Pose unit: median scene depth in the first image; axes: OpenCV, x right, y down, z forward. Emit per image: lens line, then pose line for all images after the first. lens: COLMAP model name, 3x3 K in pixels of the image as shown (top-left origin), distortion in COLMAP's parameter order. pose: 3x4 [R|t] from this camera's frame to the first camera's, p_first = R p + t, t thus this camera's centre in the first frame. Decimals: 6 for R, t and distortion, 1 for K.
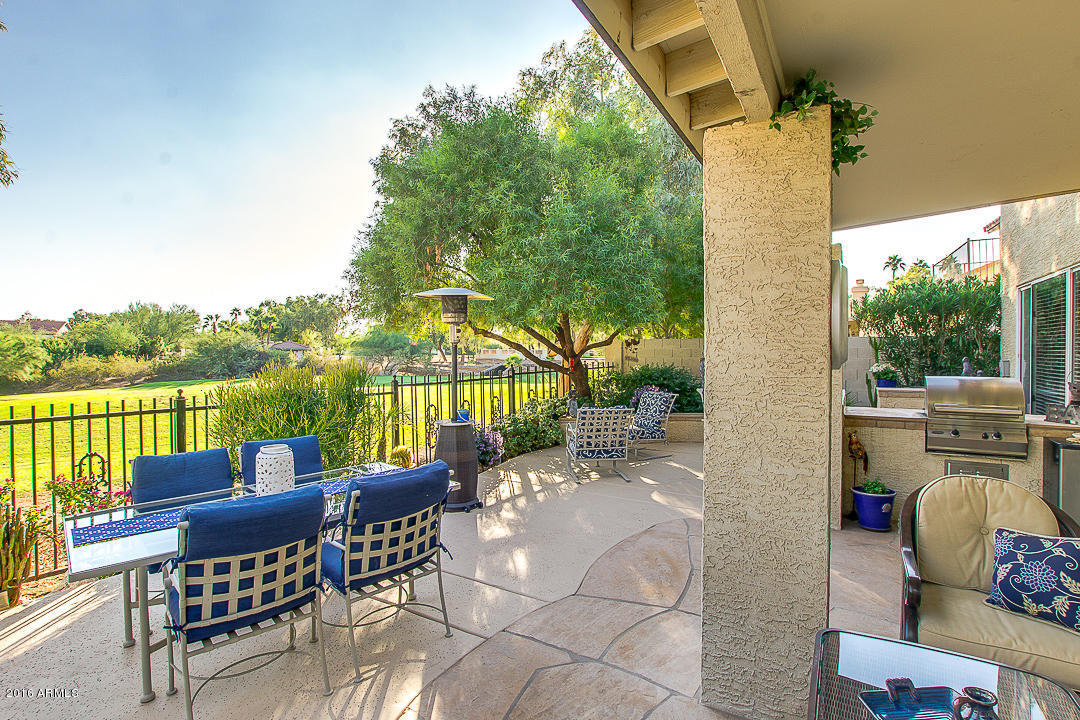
lens RADIAL K [[504.9, 0, 543.5], [0, 504.9, 358.0], [0, 0, 1]] dist [-0.022826, 0.000576]
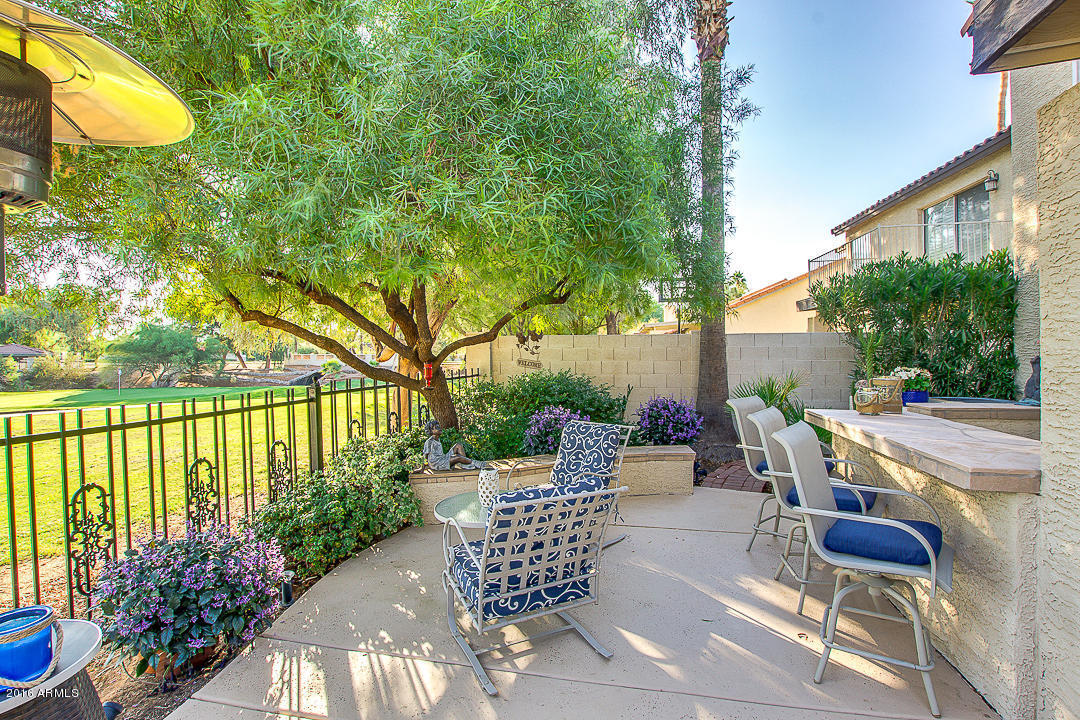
lens RADIAL K [[504.9, 0, 537.4], [0, 504.9, 355.4], [0, 0, 1]] dist [-0.022826, 0.000576]
pose [[0.946292, -0.004468, 0.323284, -0.010979], [0.009078, 0.999877, -0.012754, -0.000443], [-0.323187, 0.015004, 0.946216, 0.376970]]
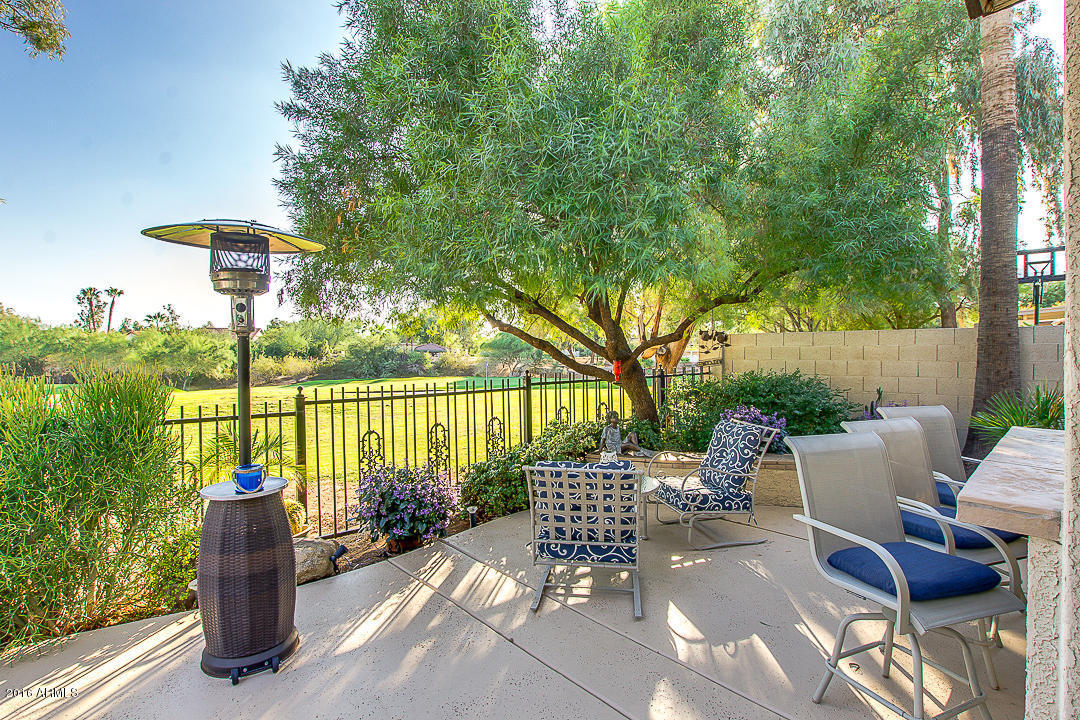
lens RADIAL K [[504.9, 0, 538.6], [0, 504.9, 354.4], [0, 0, 1]] dist [-0.022826, 0.000576]
pose [[0.959120, -0.000842, -0.283000, 0.129371], [-0.001972, 0.999951, -0.009657, -0.001937], [0.282994, 0.009820, 0.959071, 0.308276]]
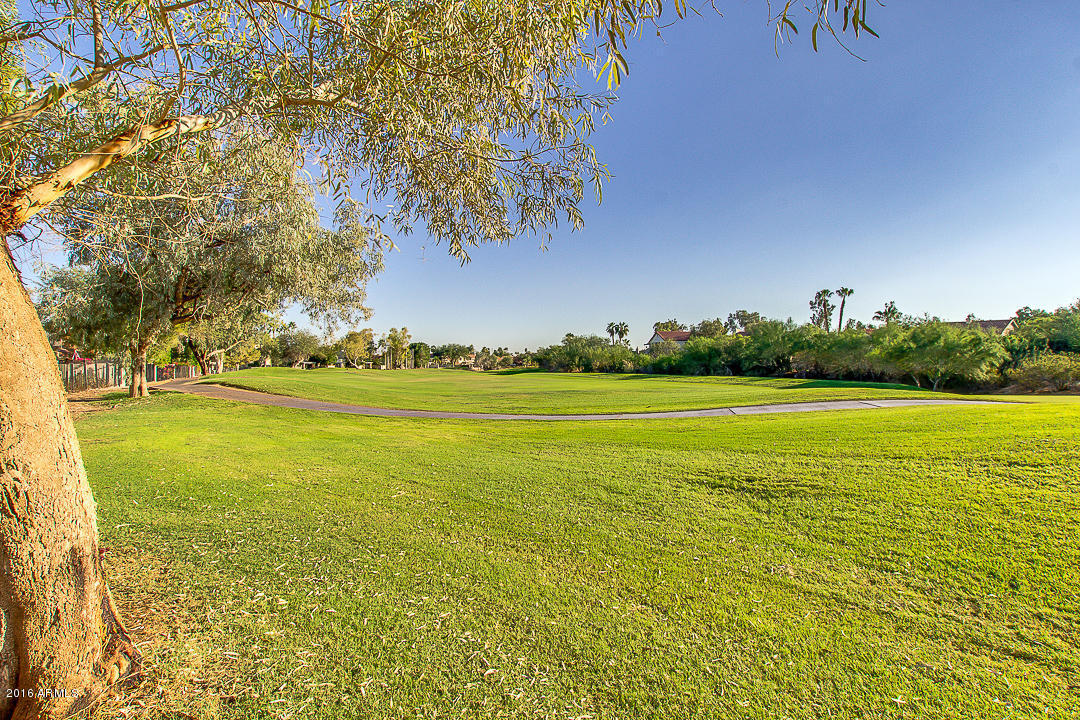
lens RADIAL K [[504.9, 0, 539.6], [0, 504.9, 361.0], [0, 0, 1]] dist [-0.022826, 0.000576]
pose [[0.049688, 0.009389, -0.998721, -0.858340], [-0.008719, 0.999922, 0.008966, 0.046182], [0.998727, 0.008262, 0.049766, 0.673588]]
